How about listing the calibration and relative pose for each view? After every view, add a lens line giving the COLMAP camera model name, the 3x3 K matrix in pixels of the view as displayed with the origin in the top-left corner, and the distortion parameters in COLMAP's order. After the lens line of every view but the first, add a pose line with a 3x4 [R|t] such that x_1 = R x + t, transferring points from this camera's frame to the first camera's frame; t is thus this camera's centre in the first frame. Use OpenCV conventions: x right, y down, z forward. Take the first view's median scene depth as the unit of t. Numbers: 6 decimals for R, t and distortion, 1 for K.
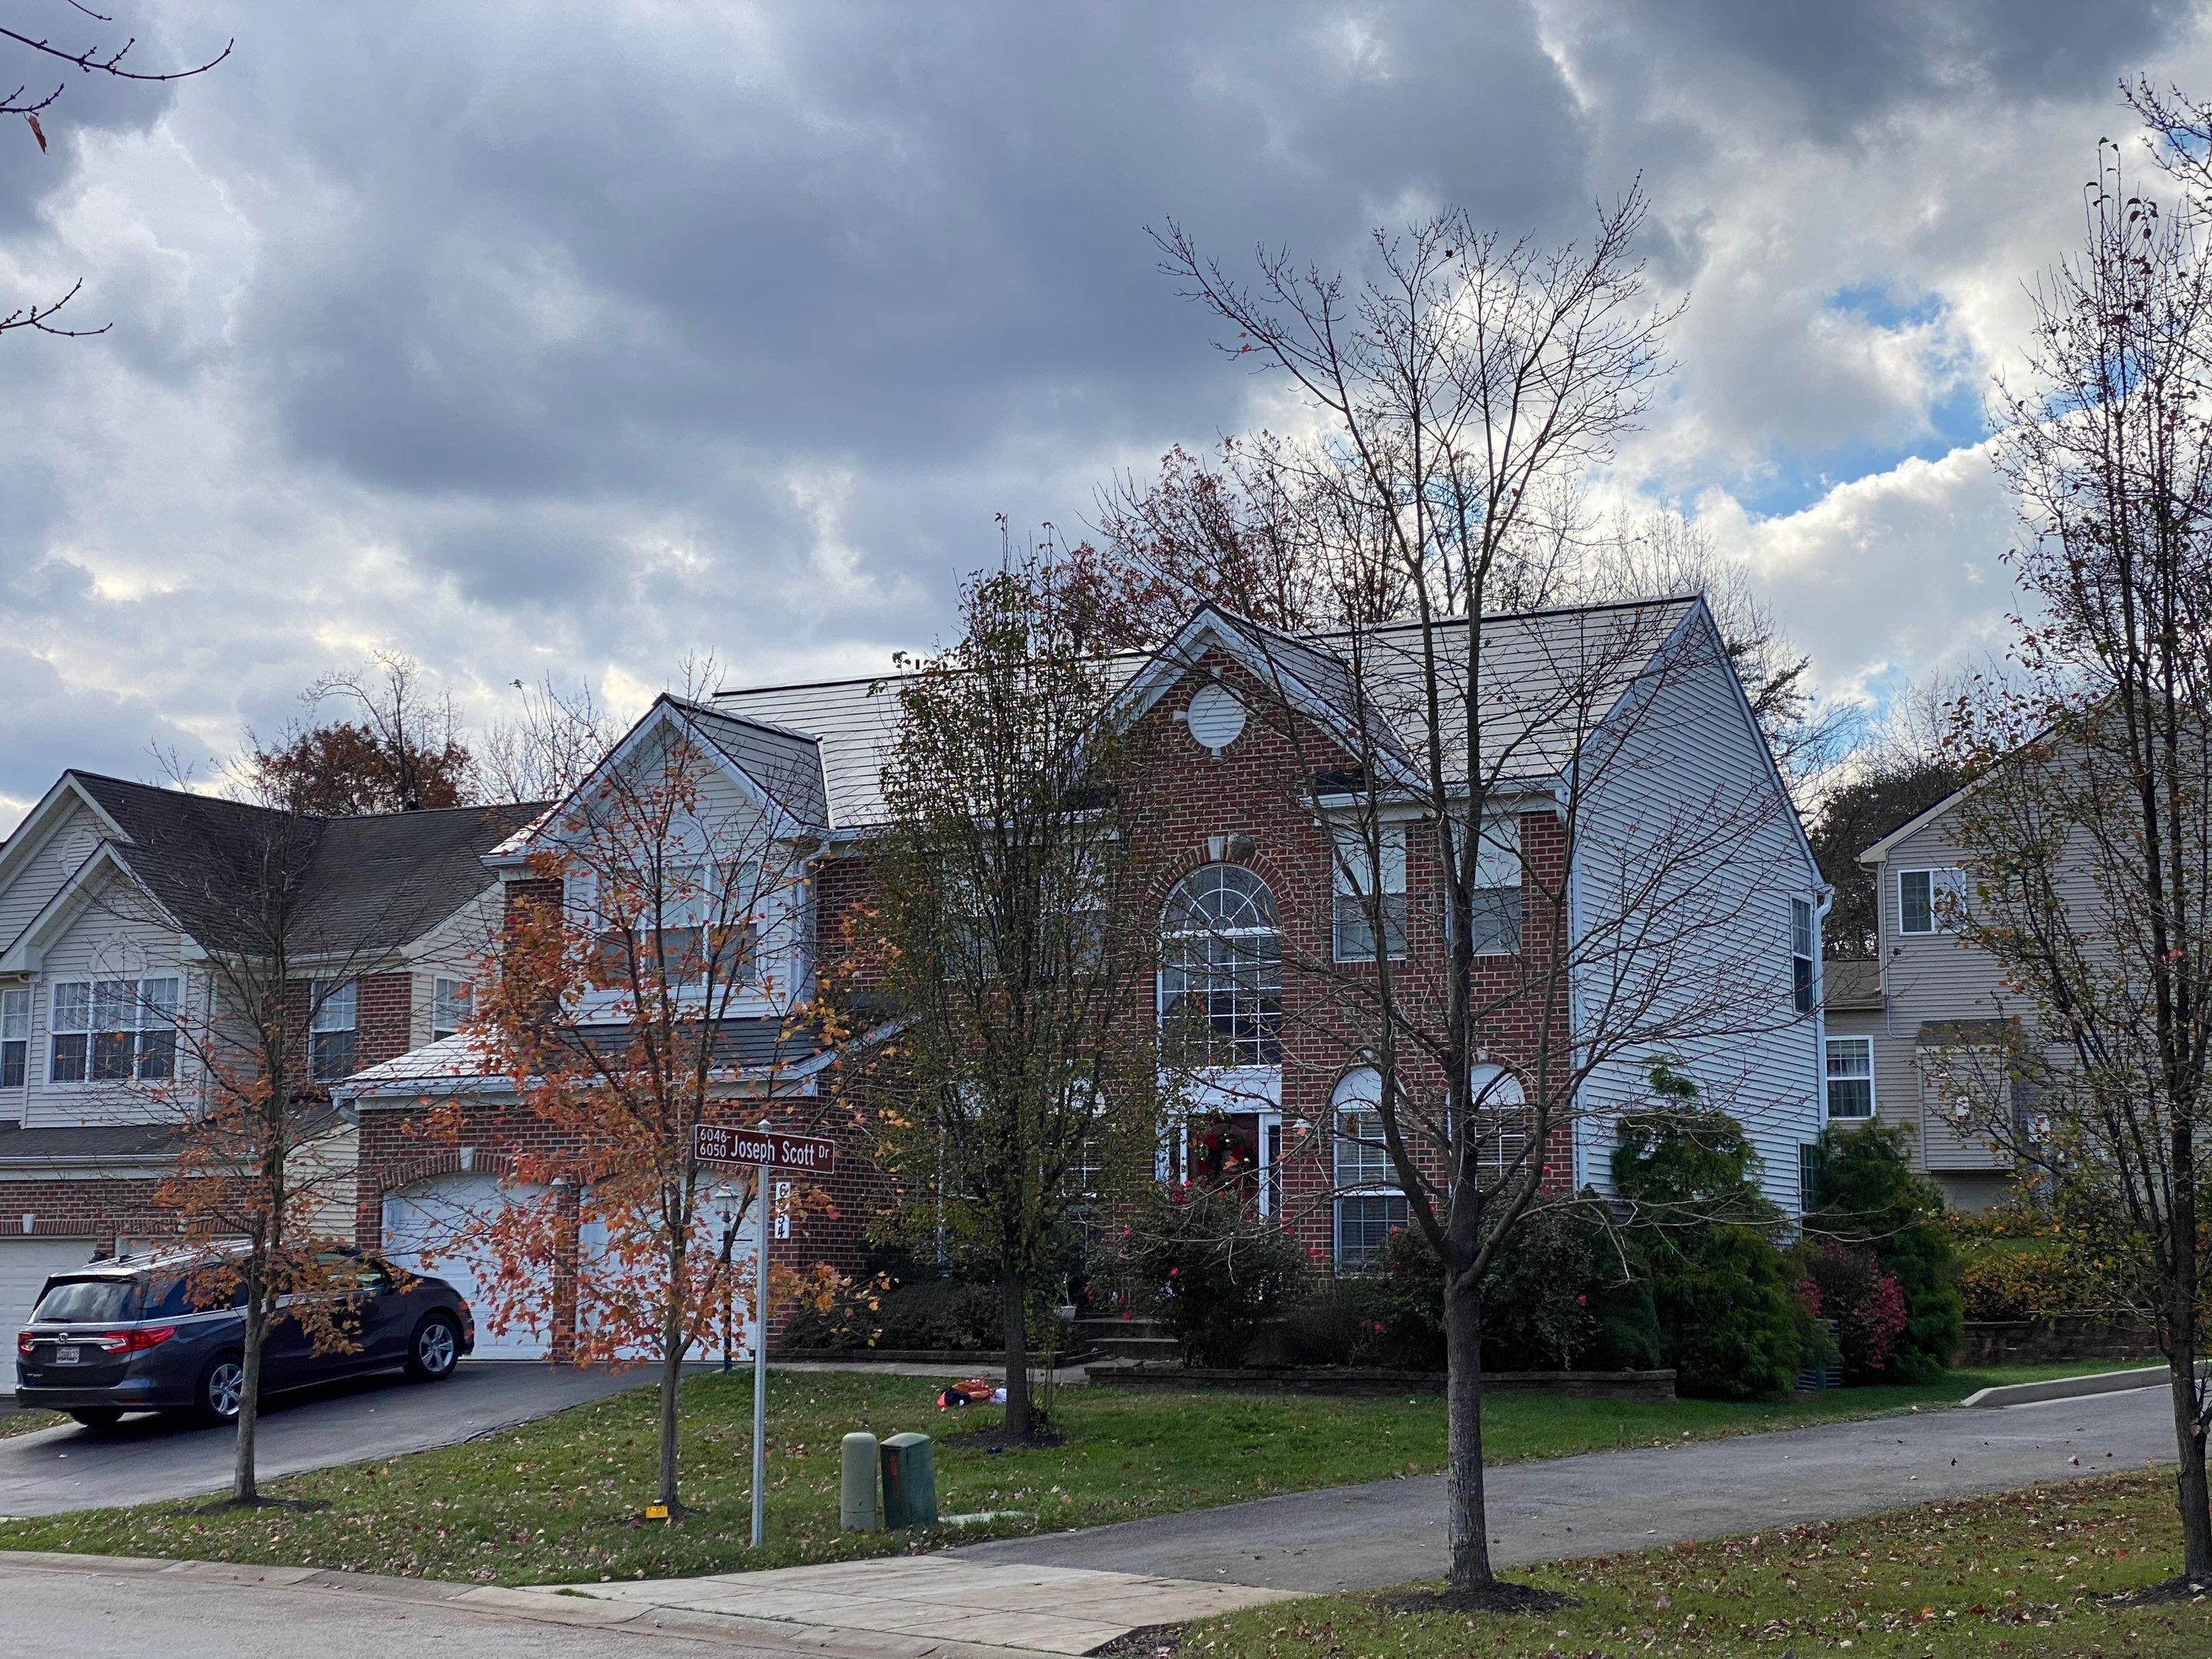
lens RADIAL K [[3413.7, 0, 1095.5], [0, 3413.7, 827.7], [0, 0, 1]] dist [0.143662, 0.070470]
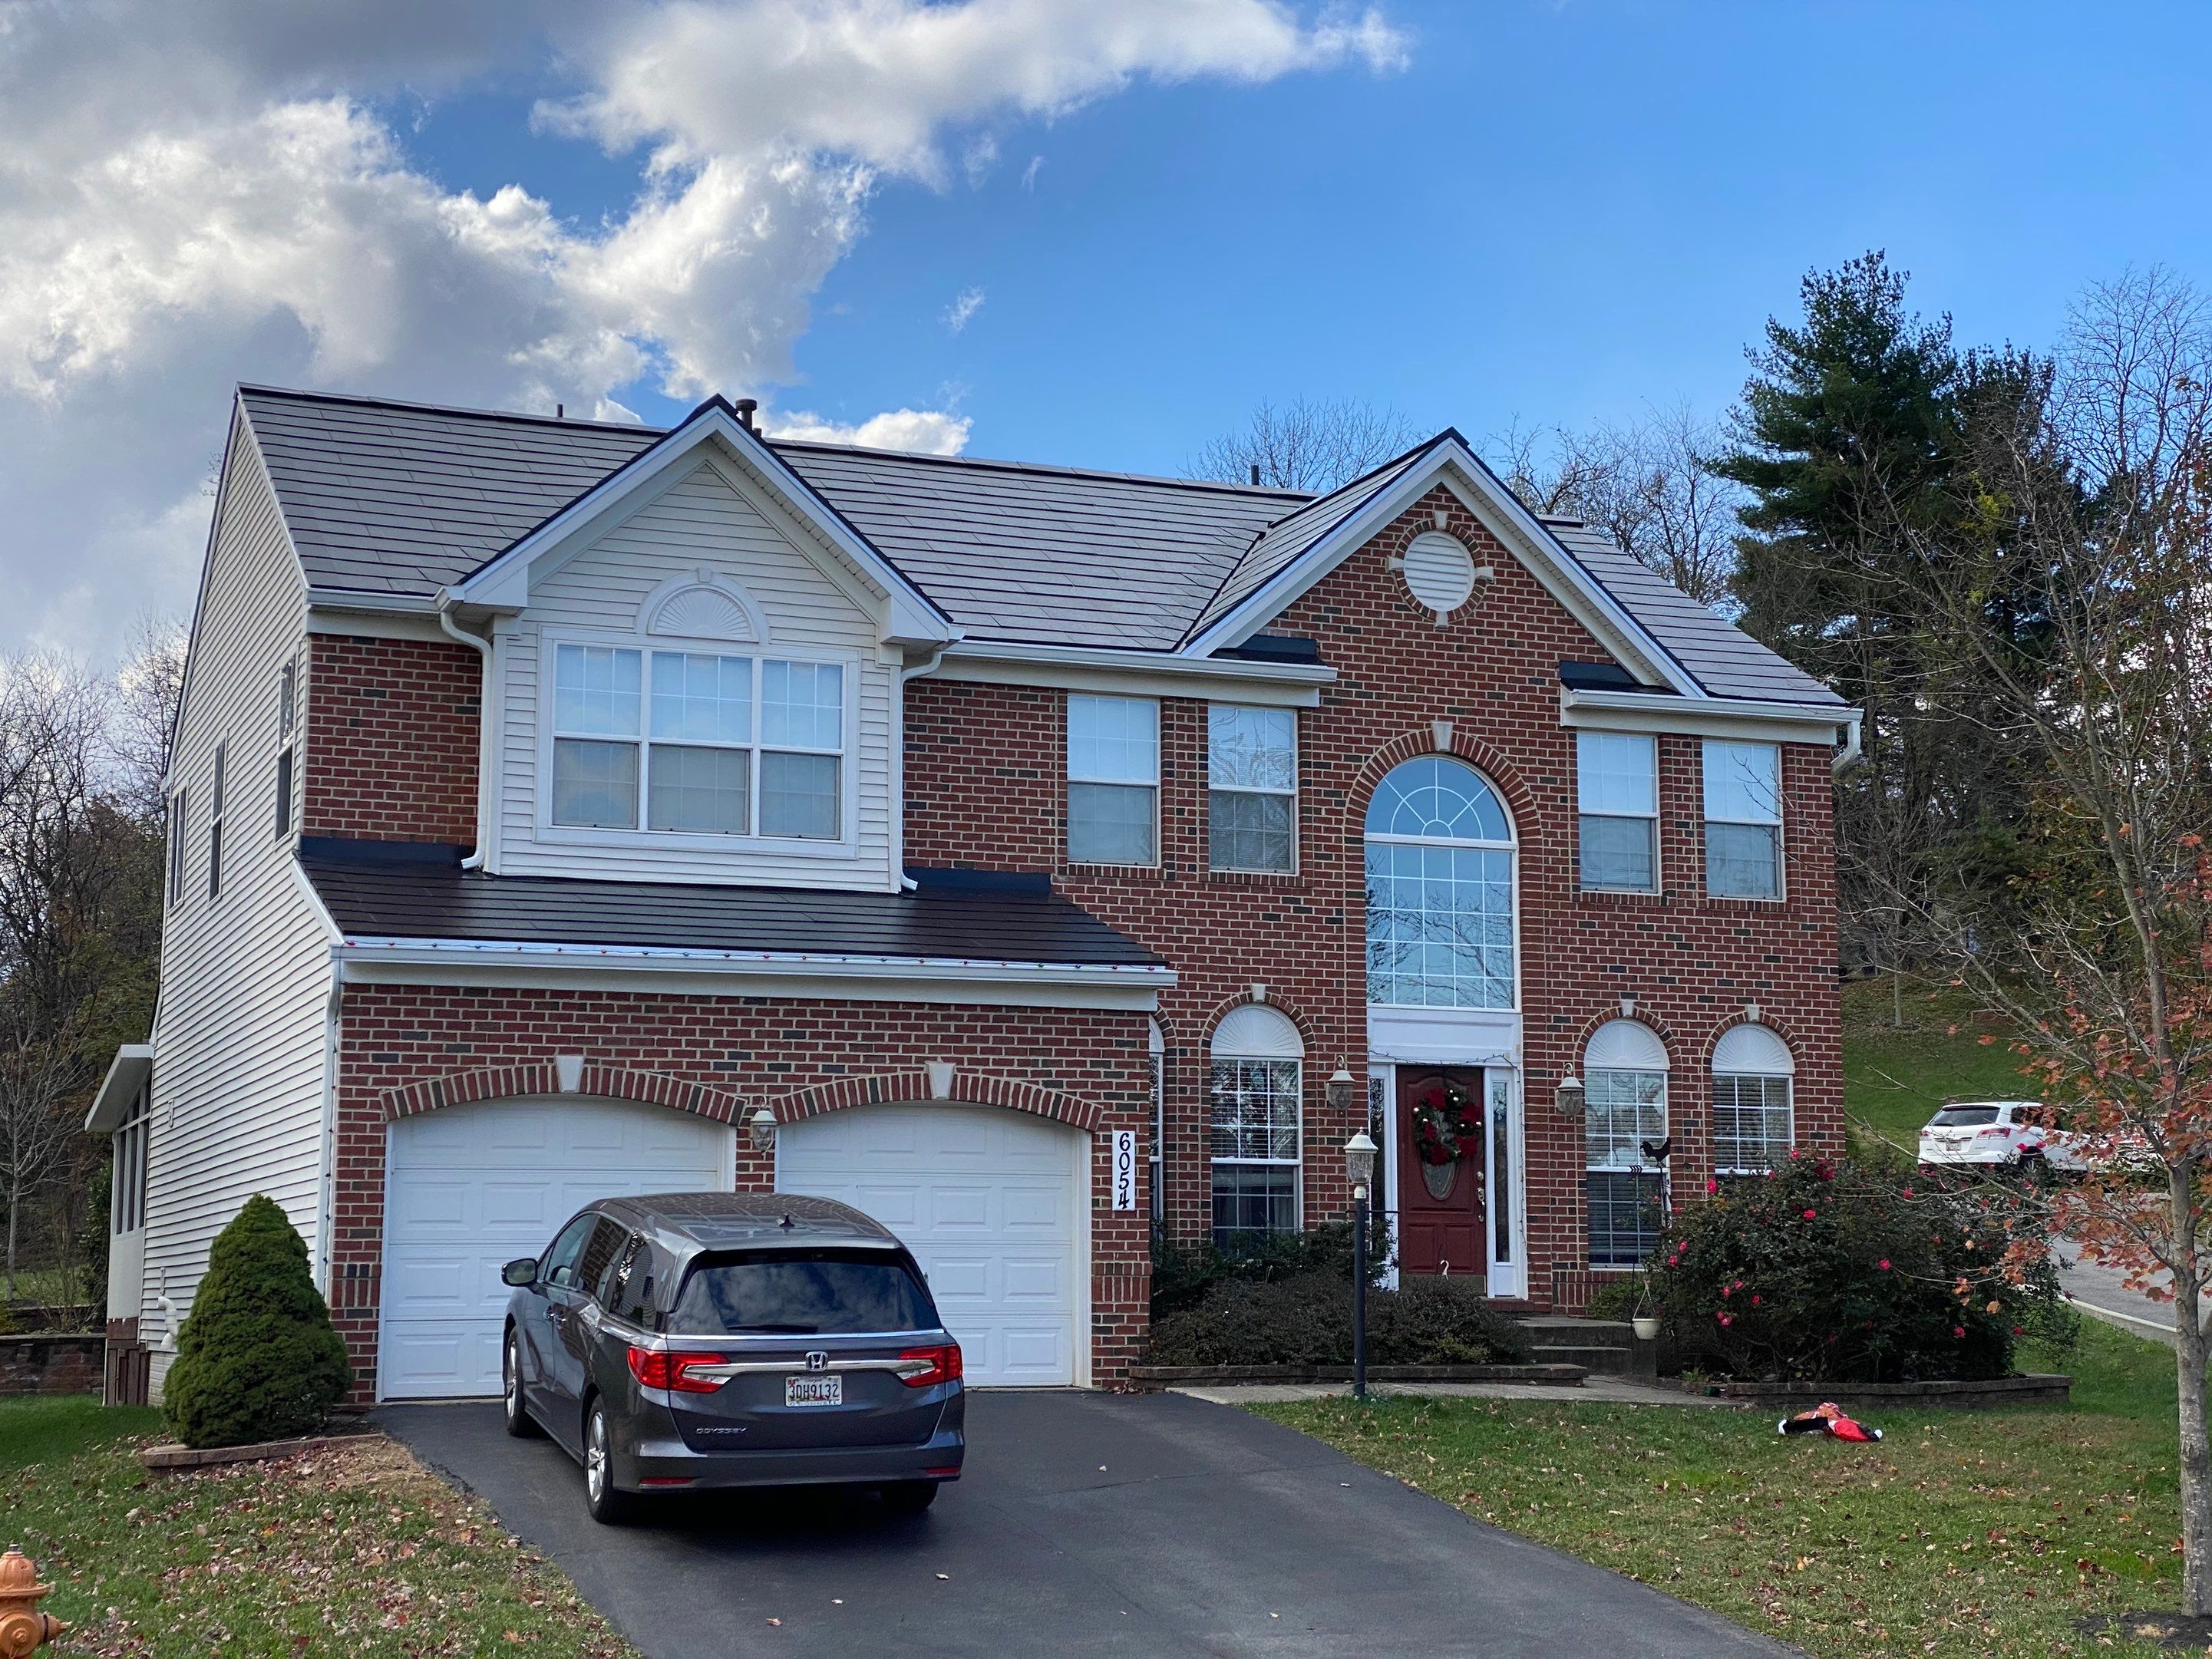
lens RADIAL K [[3413.7, 0, 1095.5], [0, 3413.7, 827.7], [0, 0, 1]] dist [0.143662, 0.070470]
pose [[0.637243, 0.101434, 0.763958, -0.643532], [-0.104132, 0.993542, -0.045058, 0.073919], [-0.763595, -0.050840, 0.643691, 0.554810]]
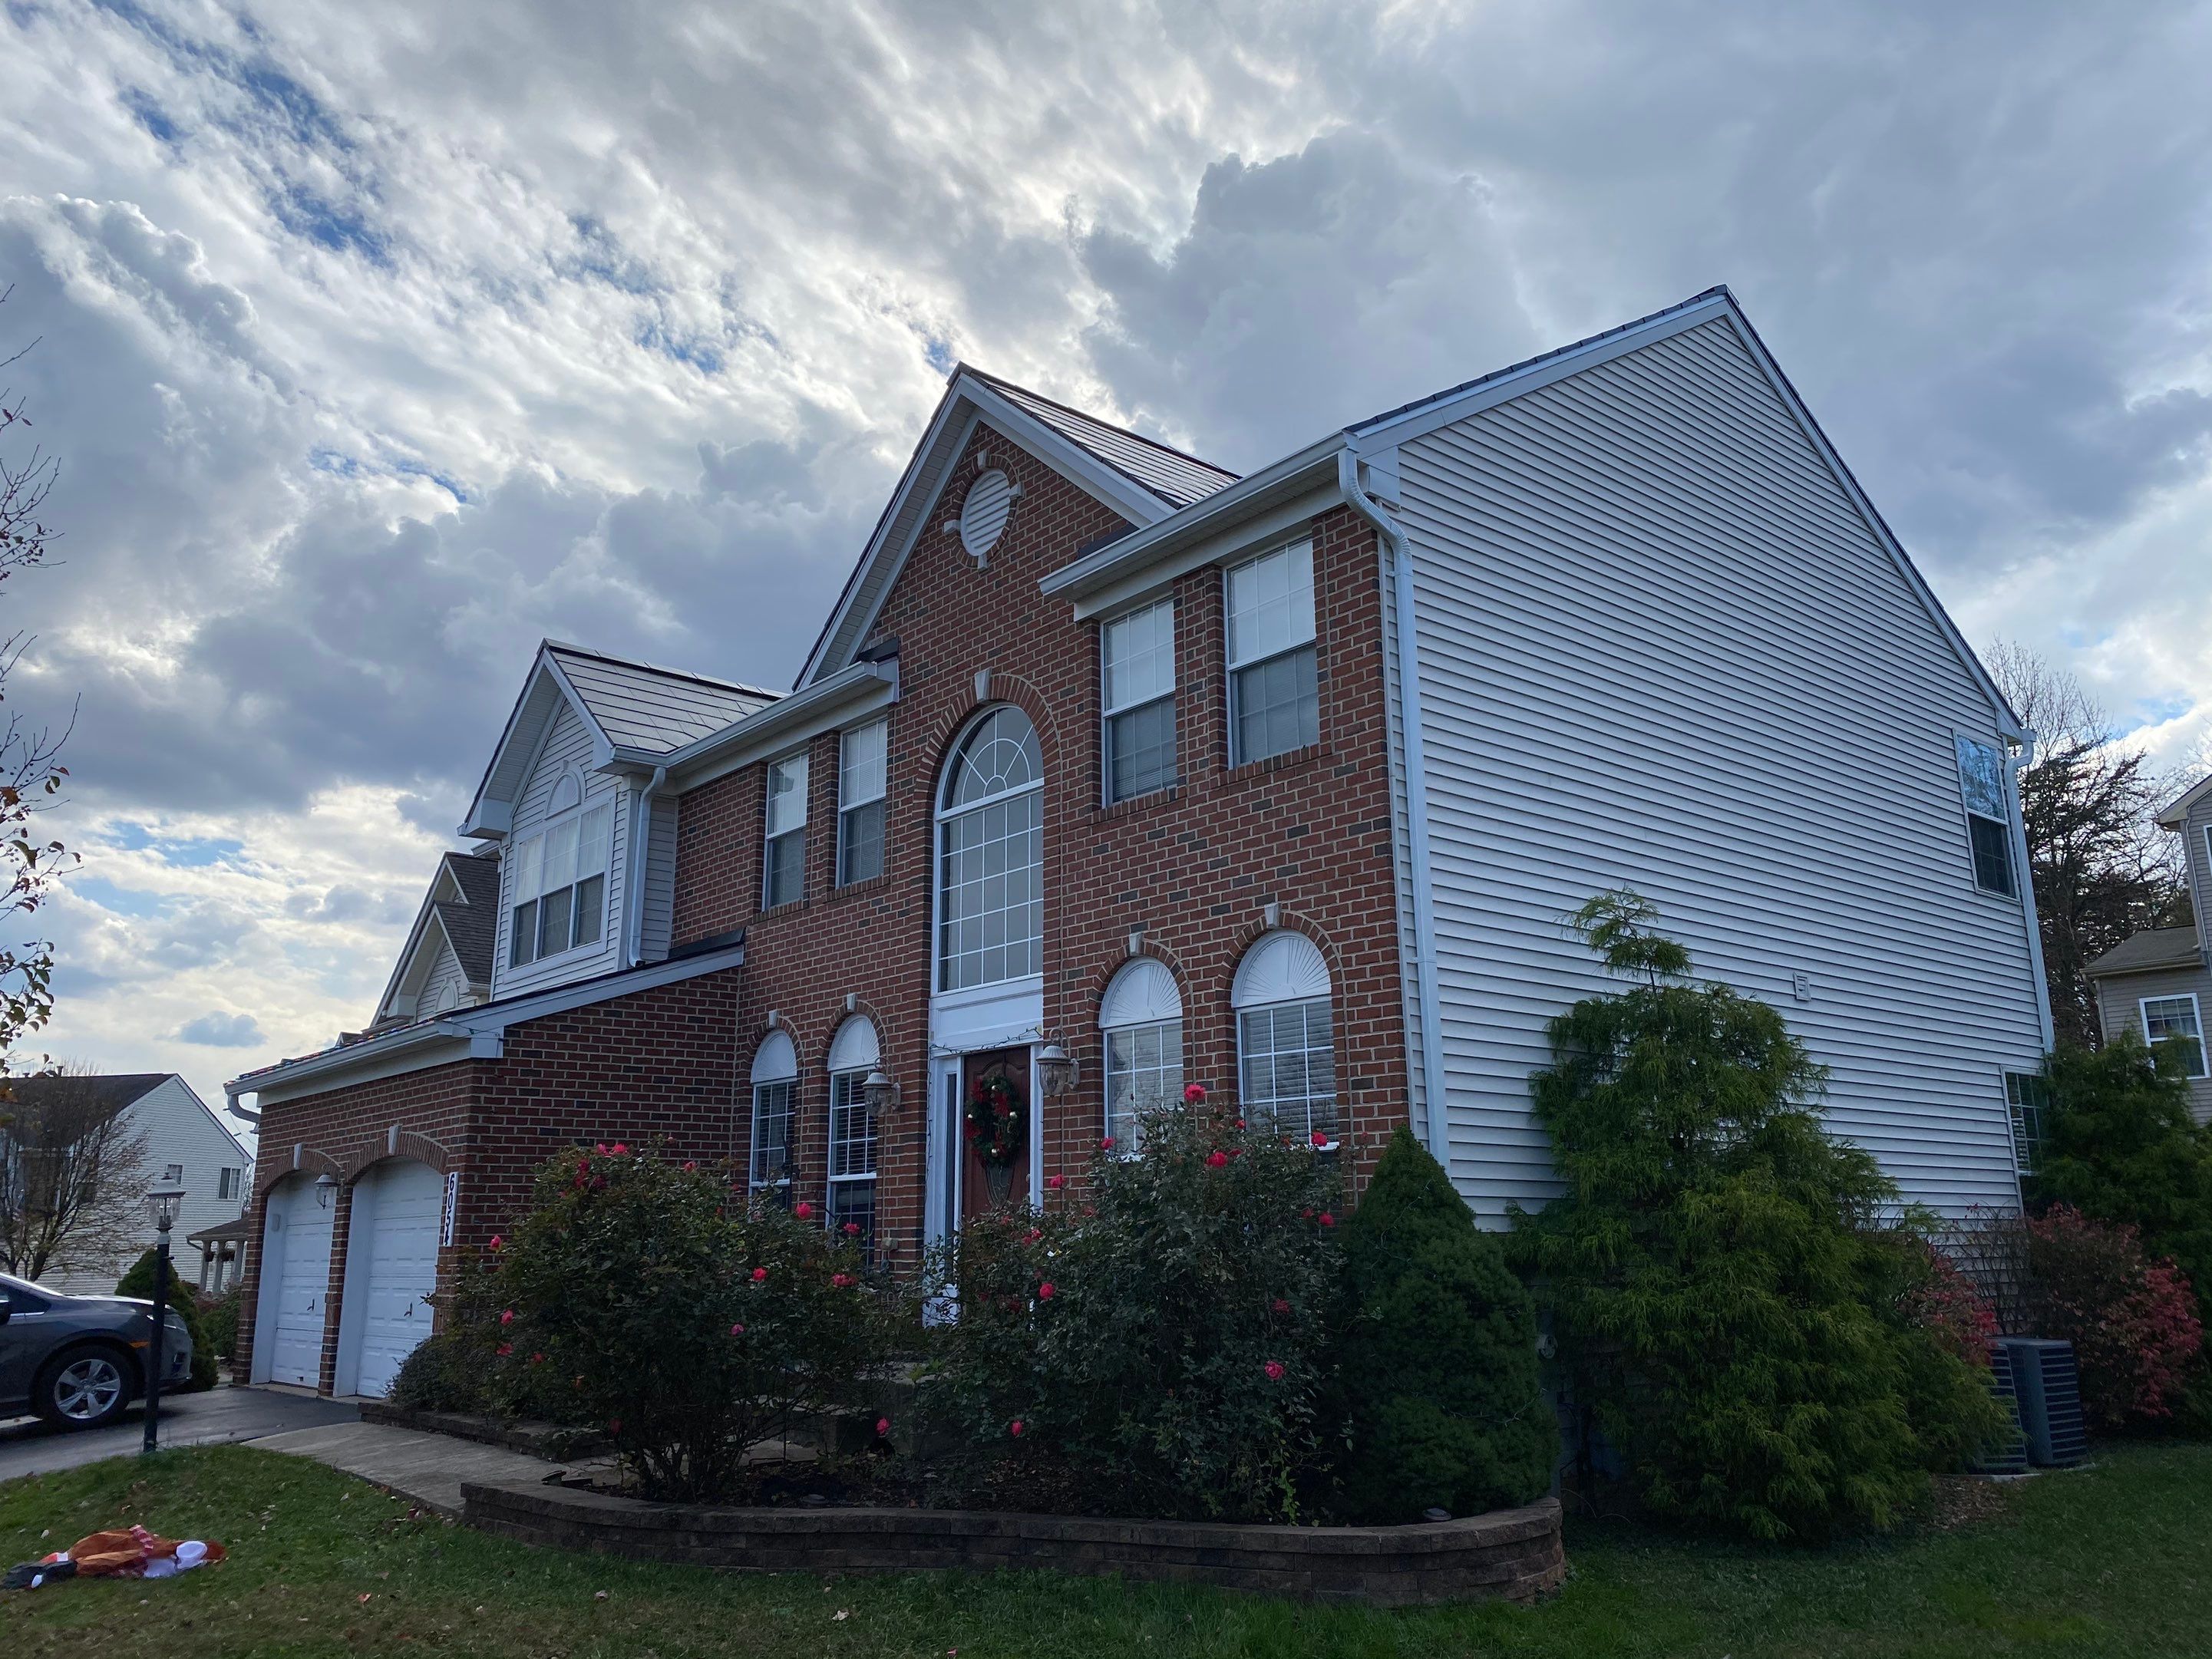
lens RADIAL K [[1698.0, 0, 1079.0], [0, 1698.0, 827.9], [0, 0, 1]] dist [0.035685, -0.028202]
pose [[0.925435, -0.104485, -0.364216, 0.186878], [0.066482, 0.991092, -0.115396, 0.080789], [0.373029, 0.082578, 0.924138, 0.691751]]
